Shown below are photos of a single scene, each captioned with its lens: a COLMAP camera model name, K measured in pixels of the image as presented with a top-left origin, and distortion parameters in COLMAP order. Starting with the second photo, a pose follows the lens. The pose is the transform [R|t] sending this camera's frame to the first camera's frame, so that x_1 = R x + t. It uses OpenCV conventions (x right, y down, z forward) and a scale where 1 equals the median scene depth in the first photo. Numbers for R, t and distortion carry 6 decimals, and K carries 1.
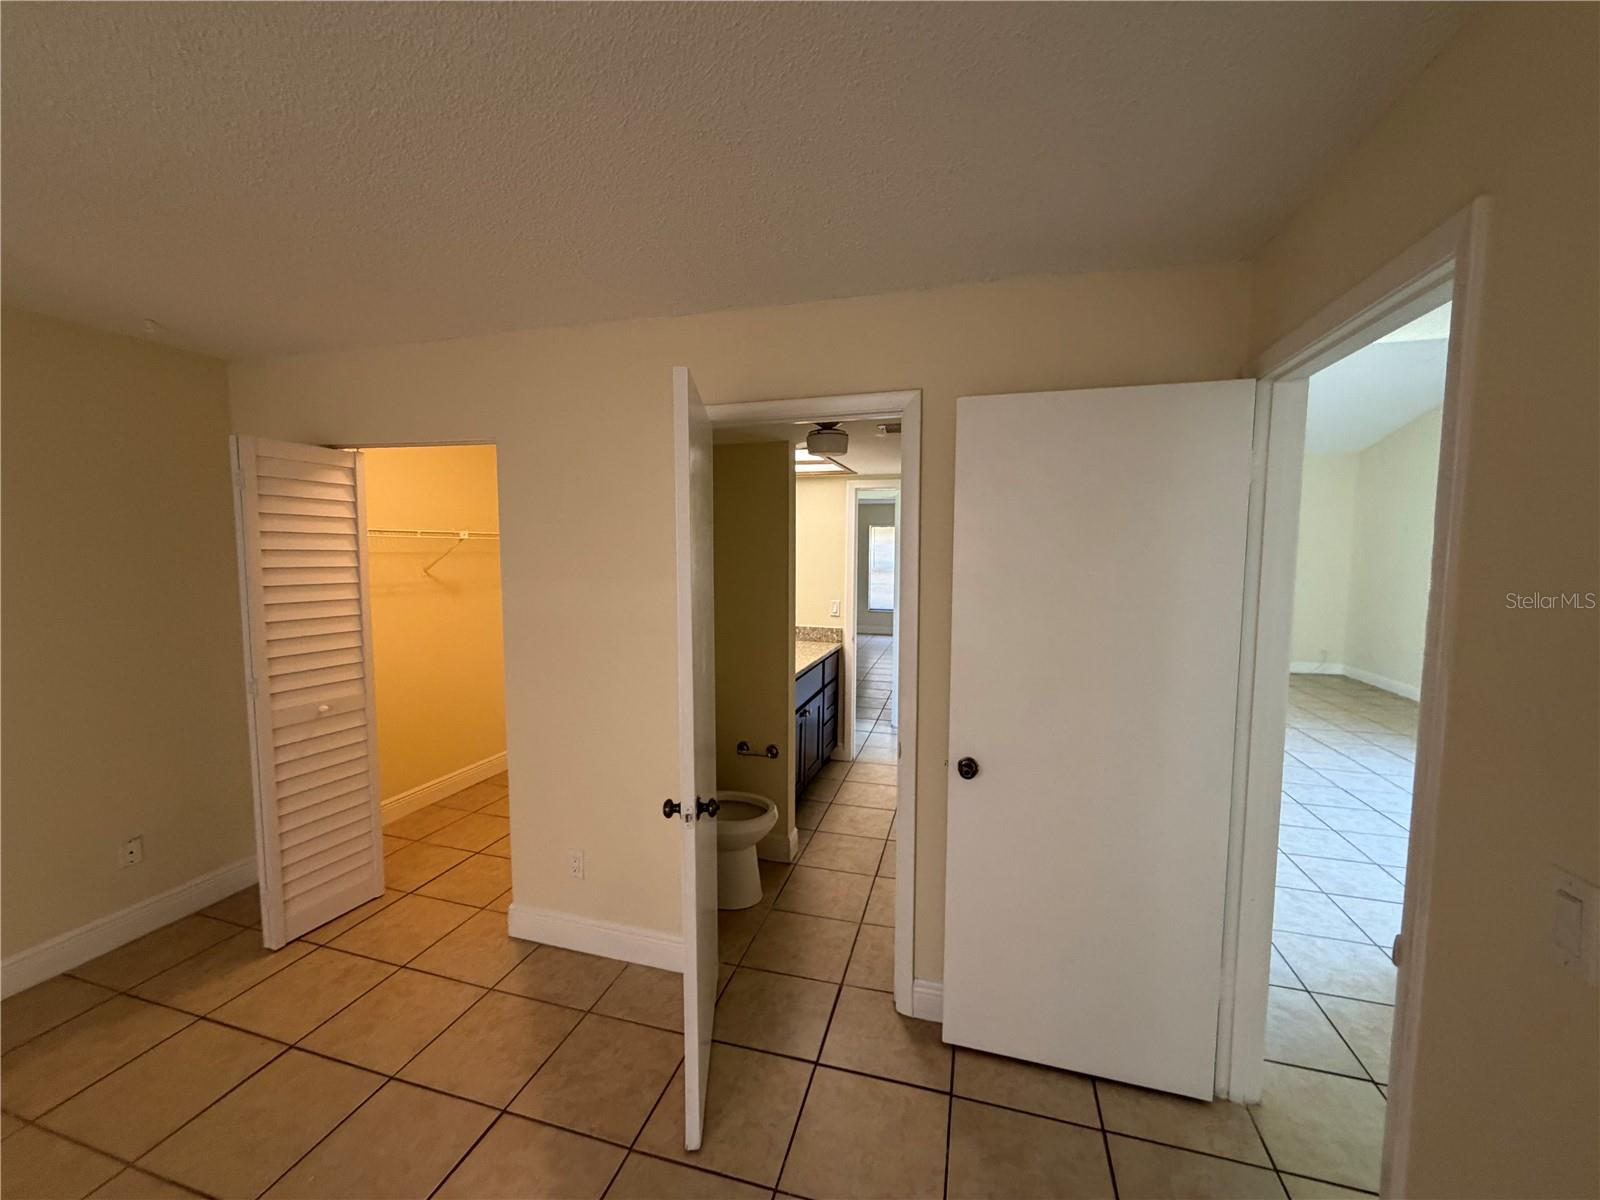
lens RADIAL K [[638.4, 0, 796.3], [0, 638.4, 598.8], [0, 0, 1]] dist [-0.000122, -0.000031]
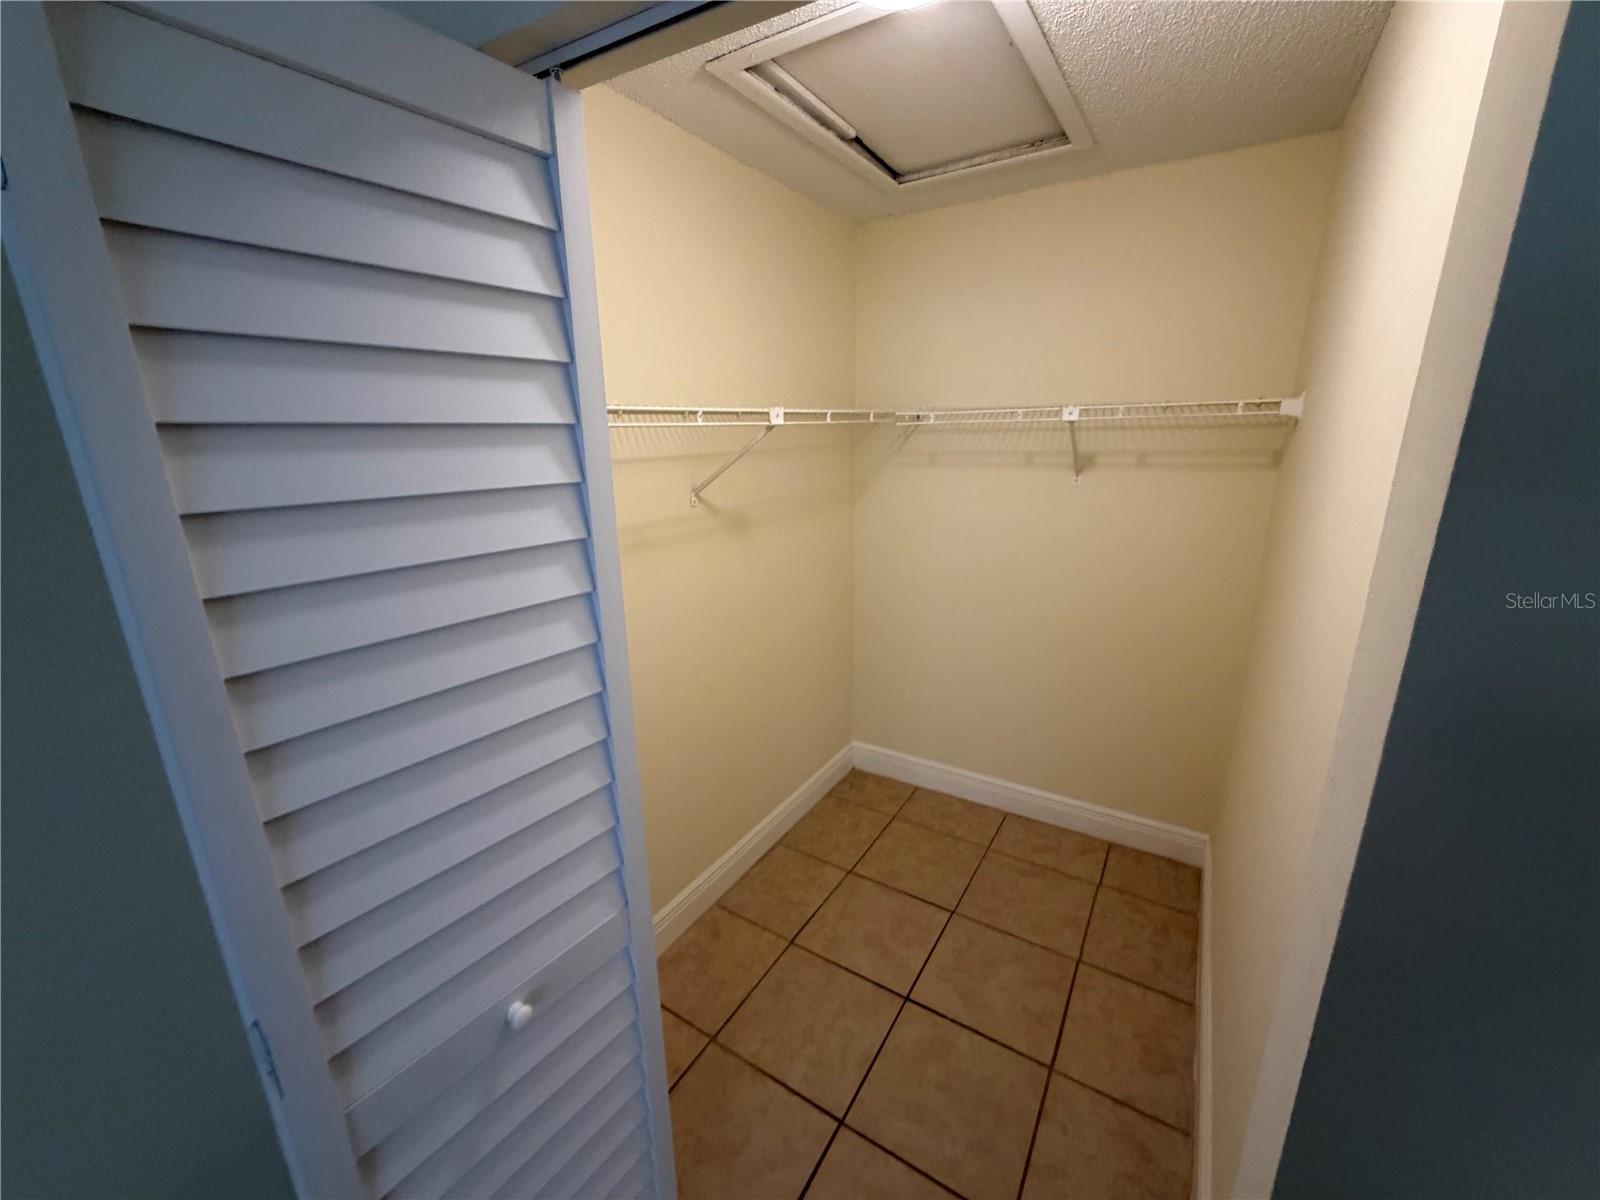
lens RADIAL K [[638.4, 0, 796.3], [0, 638.4, 598.8], [0, 0, 1]] dist [-0.000122, -0.000031]
pose [[0.961956, 0.052022, -0.268207, -0.425382], [-0.001061, 0.982408, 0.186747, -0.064394], [0.273203, -0.179358, 0.945088, 0.616798]]
